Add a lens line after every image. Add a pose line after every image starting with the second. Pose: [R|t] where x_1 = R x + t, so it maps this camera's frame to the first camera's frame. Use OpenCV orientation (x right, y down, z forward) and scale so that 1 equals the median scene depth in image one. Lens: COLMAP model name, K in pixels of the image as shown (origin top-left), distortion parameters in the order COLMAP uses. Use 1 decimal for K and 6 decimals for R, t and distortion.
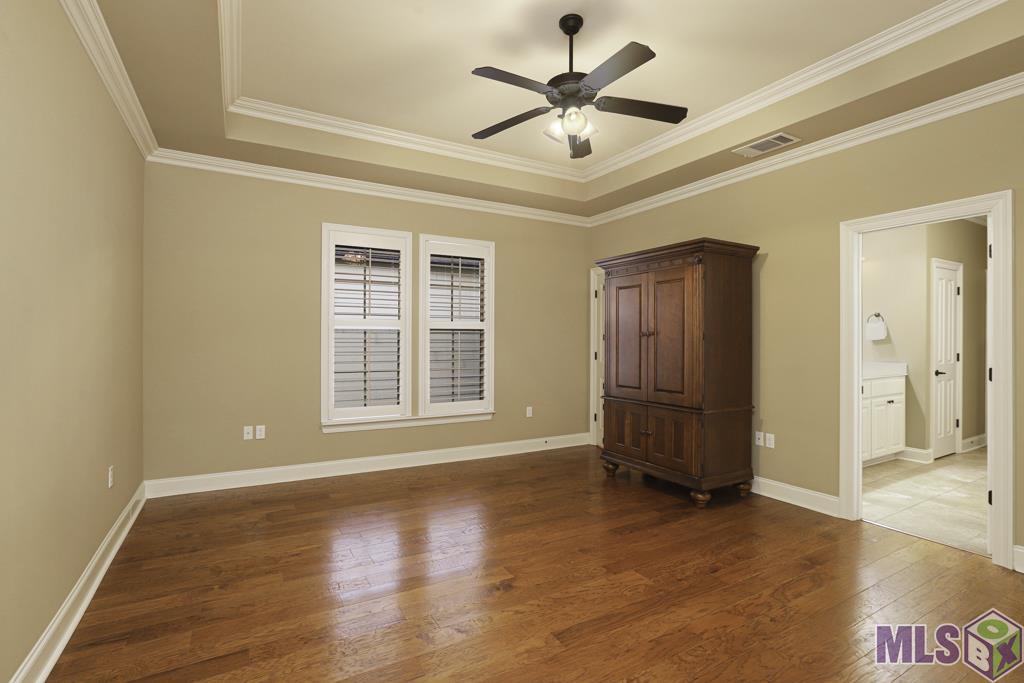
lens RADIAL K [[474.9, 0, 502.3], [0, 474.9, 340.7], [0, 0, 1]] dist [-0.021720, 0.002327]
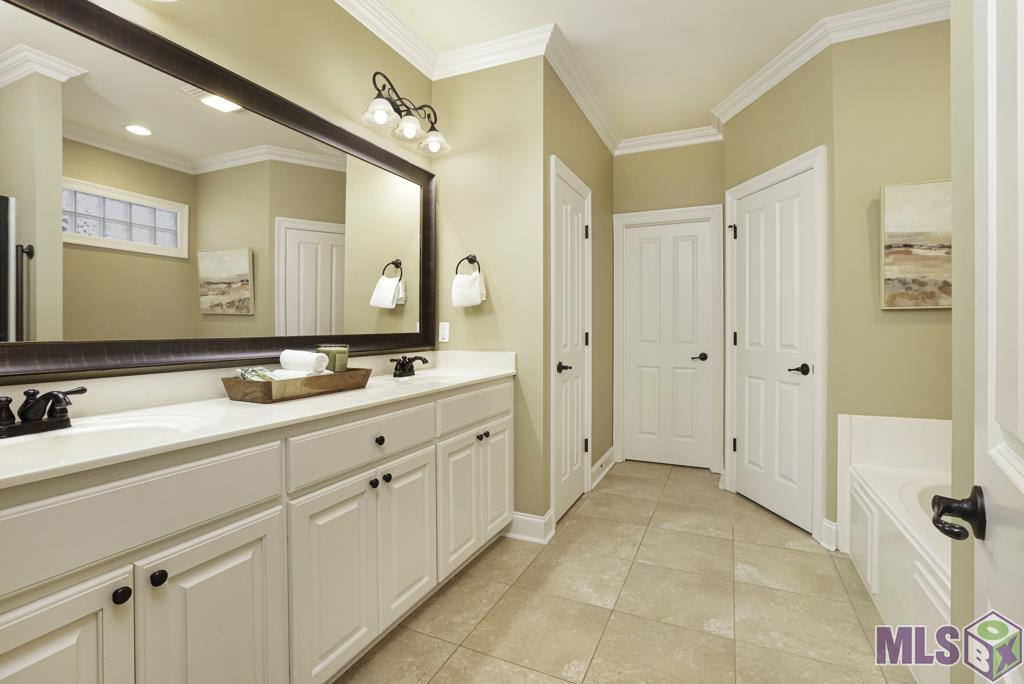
lens RADIAL K [[474.9, 0, 513.6], [0, 474.9, 334.1], [0, 0, 1]] dist [-0.021720, 0.002327]
pose [[0.801602, -0.008835, 0.597793, 0.544440], [0.004102, 0.999949, 0.009277, 0.023582], [-0.597844, -0.004984, 0.801597, 0.574384]]
